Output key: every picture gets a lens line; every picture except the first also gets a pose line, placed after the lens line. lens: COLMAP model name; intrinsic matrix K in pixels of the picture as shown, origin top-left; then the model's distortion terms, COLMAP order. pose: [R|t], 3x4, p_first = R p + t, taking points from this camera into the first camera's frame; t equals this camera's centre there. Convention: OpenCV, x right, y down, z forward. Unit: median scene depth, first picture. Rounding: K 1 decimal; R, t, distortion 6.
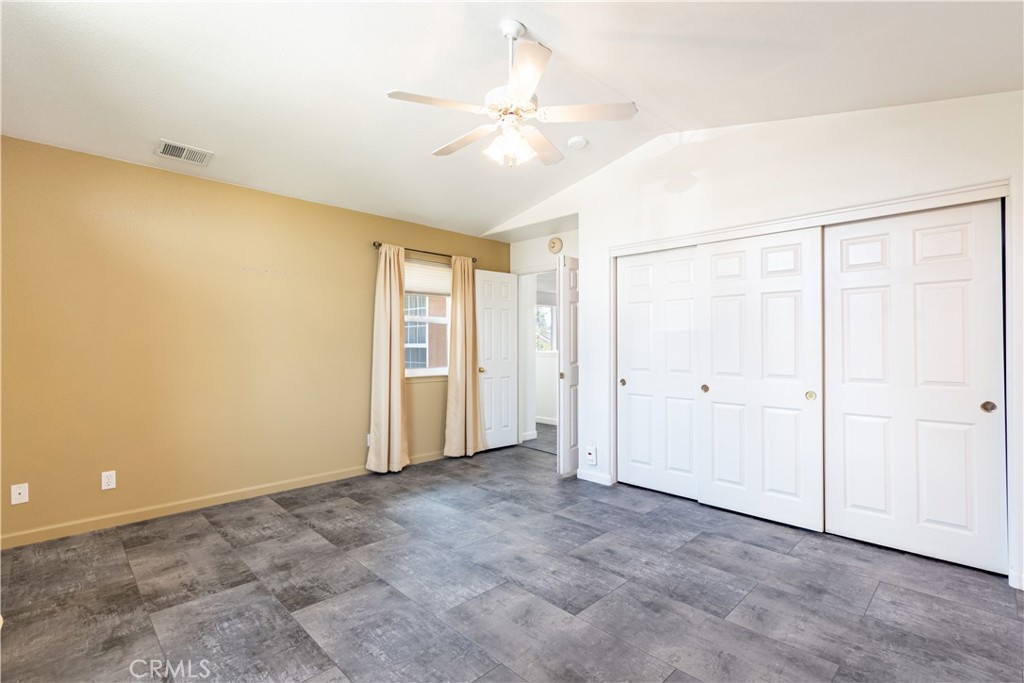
lens RADIAL K [[469.5, 0, 511.2], [0, 469.5, 341.9], [0, 0, 1]] dist [-0.002923, -0.000310]
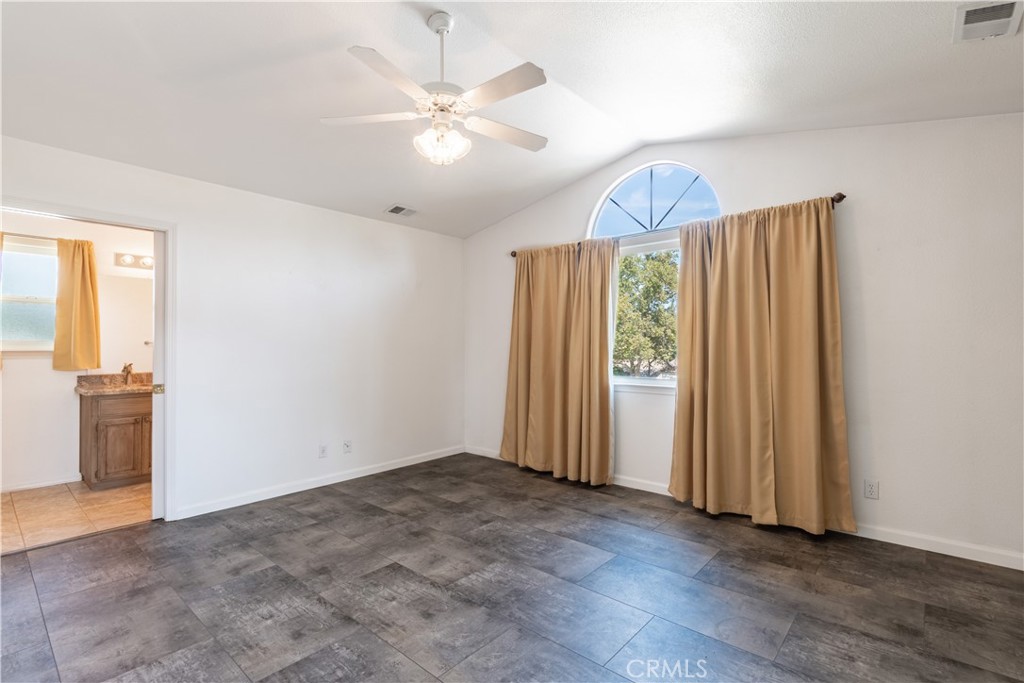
lens RADIAL K [[469.5, 0, 511.9], [0, 469.5, 341.5], [0, 0, 1]] dist [-0.002923, -0.000310]
pose [[-0.997356, -0.000422, -0.072673, -0.074643], [0.000613, 0.999899, -0.014222, 0.008974], [0.072671, -0.014229, -0.997254, 2.025808]]
